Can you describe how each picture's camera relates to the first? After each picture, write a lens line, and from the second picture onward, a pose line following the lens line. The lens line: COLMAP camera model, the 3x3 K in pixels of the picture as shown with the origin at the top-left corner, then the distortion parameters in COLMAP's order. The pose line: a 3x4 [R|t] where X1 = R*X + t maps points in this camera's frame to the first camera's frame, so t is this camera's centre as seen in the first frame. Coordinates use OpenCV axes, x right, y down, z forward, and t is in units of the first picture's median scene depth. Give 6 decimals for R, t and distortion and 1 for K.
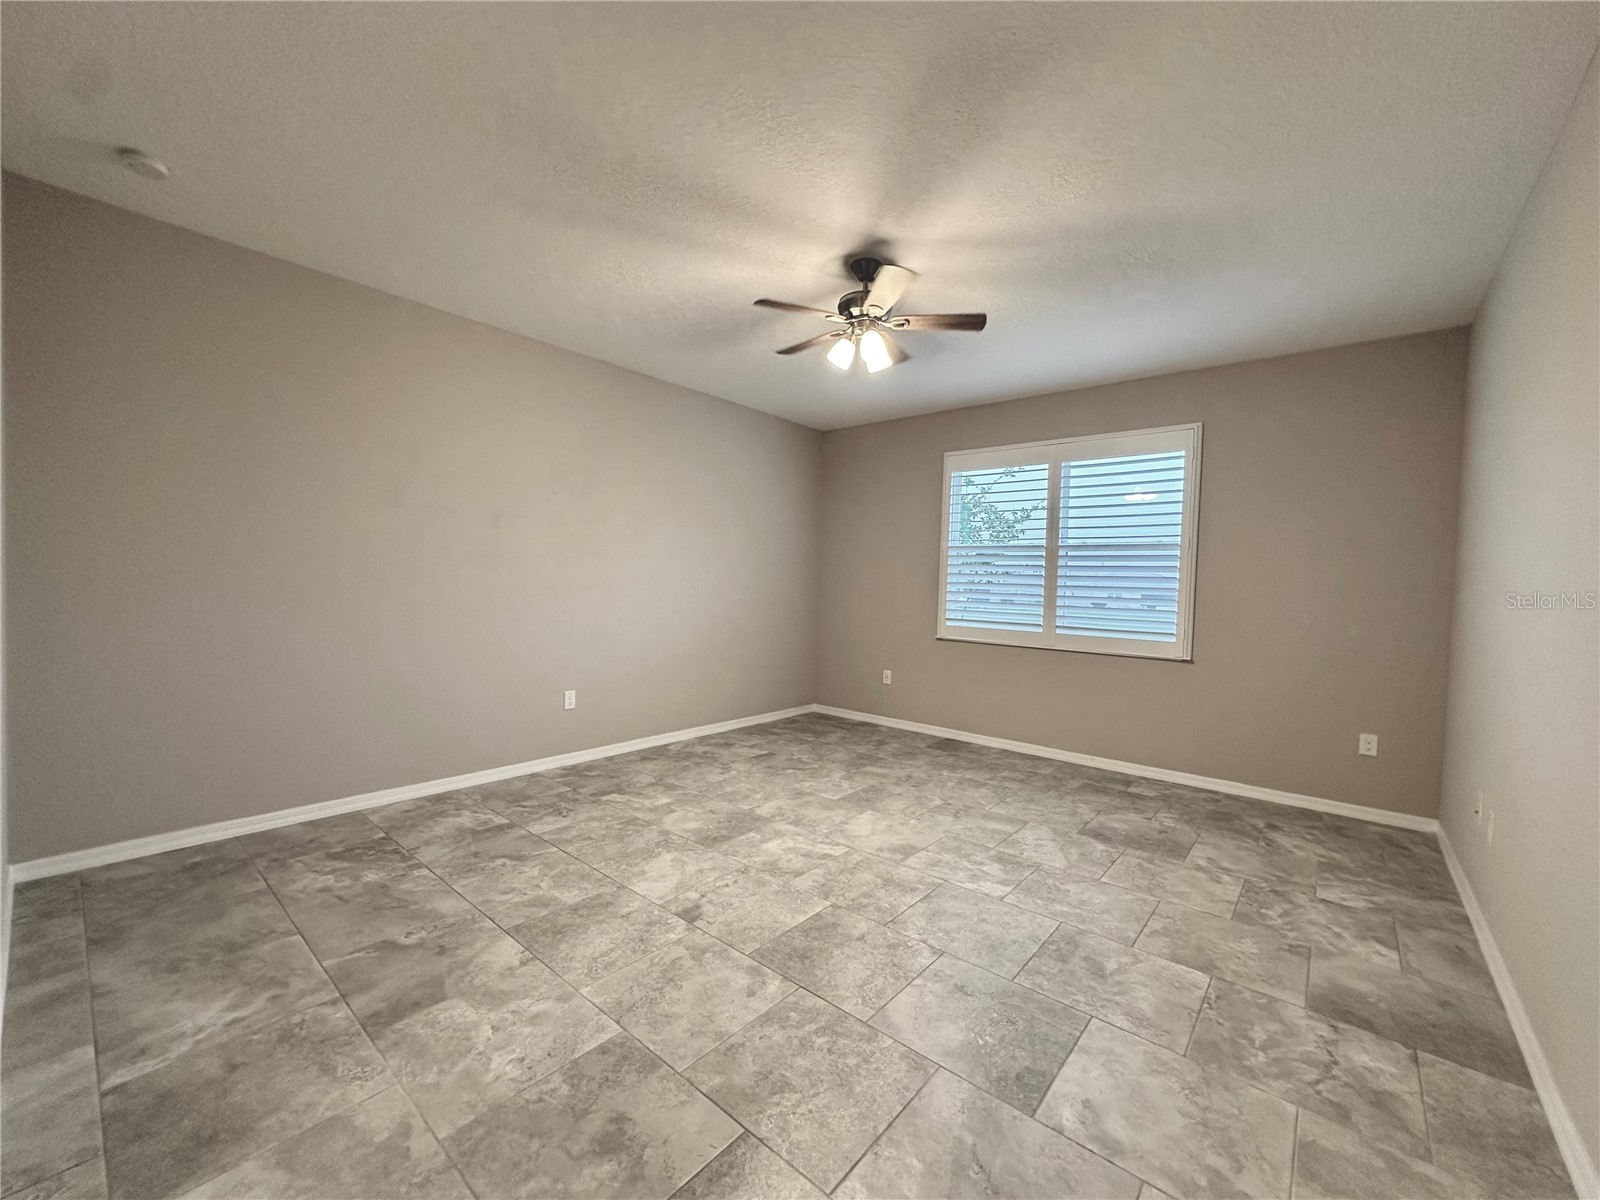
lens RADIAL K [[637.2, 0, 797.9], [0, 637.2, 599.7], [0, 0, 1]] dist [-0.000921, 0.000176]
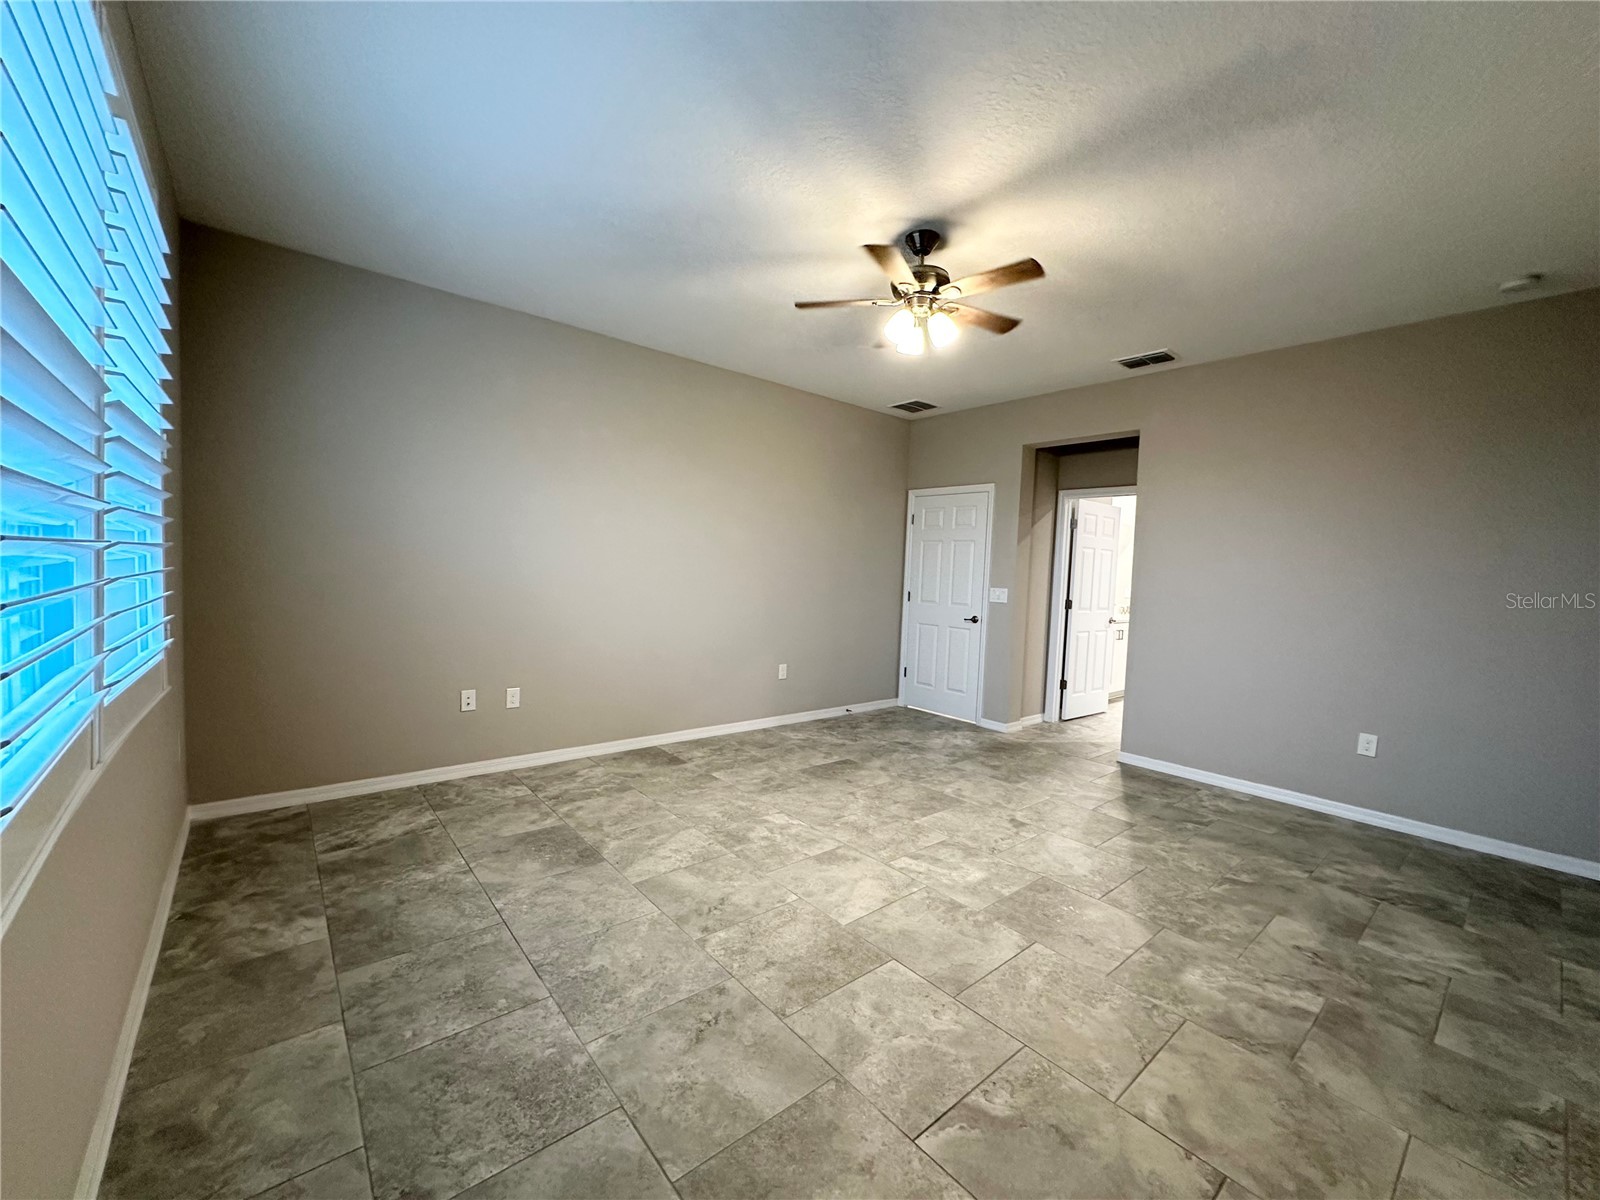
lens RADIAL K [[637.2, 0, 797.9], [0, 637.2, 599.7], [0, 0, 1]] dist [-0.000921, 0.000176]
pose [[-0.983849, -0.077275, 0.161461, 0.093447], [-0.063897, 0.994203, 0.086477, -0.065235], [-0.167207, 0.074764, -0.983083, 1.932169]]
